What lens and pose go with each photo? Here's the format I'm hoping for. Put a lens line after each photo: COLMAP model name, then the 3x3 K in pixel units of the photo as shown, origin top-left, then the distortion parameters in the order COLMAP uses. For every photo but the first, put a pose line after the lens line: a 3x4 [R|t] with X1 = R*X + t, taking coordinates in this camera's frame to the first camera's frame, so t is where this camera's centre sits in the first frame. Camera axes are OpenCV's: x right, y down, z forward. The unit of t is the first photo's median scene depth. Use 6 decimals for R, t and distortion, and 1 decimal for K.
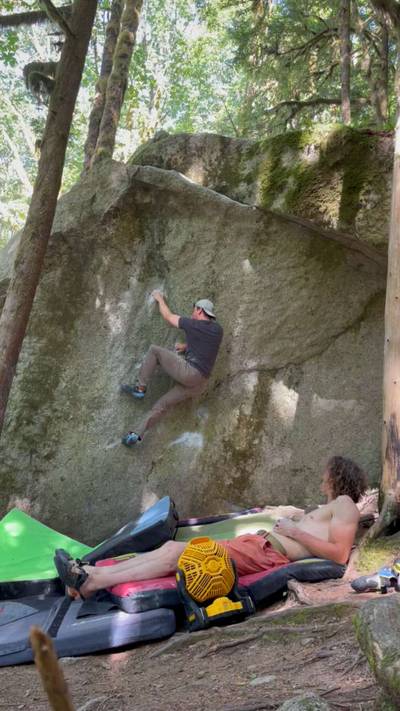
lens RADIAL K [[583.9, 0, 196.7], [0, 583.9, 357.7], [0, 0, 1]] dist [0.053574, -0.032882]
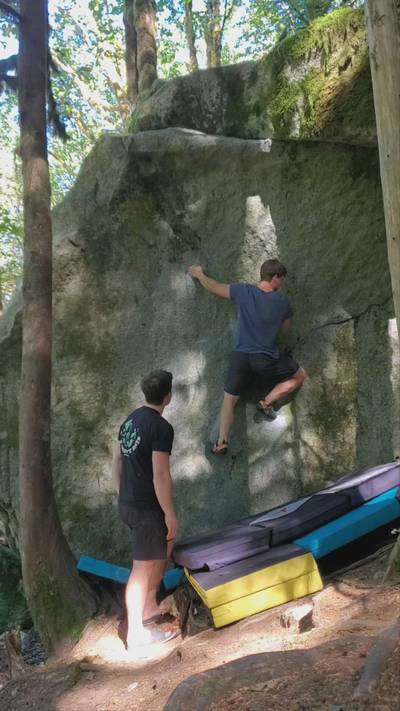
lens RADIAL K [[687.9, 0, 190.5], [0, 687.9, 358.5], [0, 0, 1]] dist [0.065575, 0.000000]
pose [[0.936482, -0.233409, -0.261768, 0.170136], [0.254953, 0.965602, 0.051109, -0.035789], [0.240835, -0.114601, 0.963777, -0.011110]]
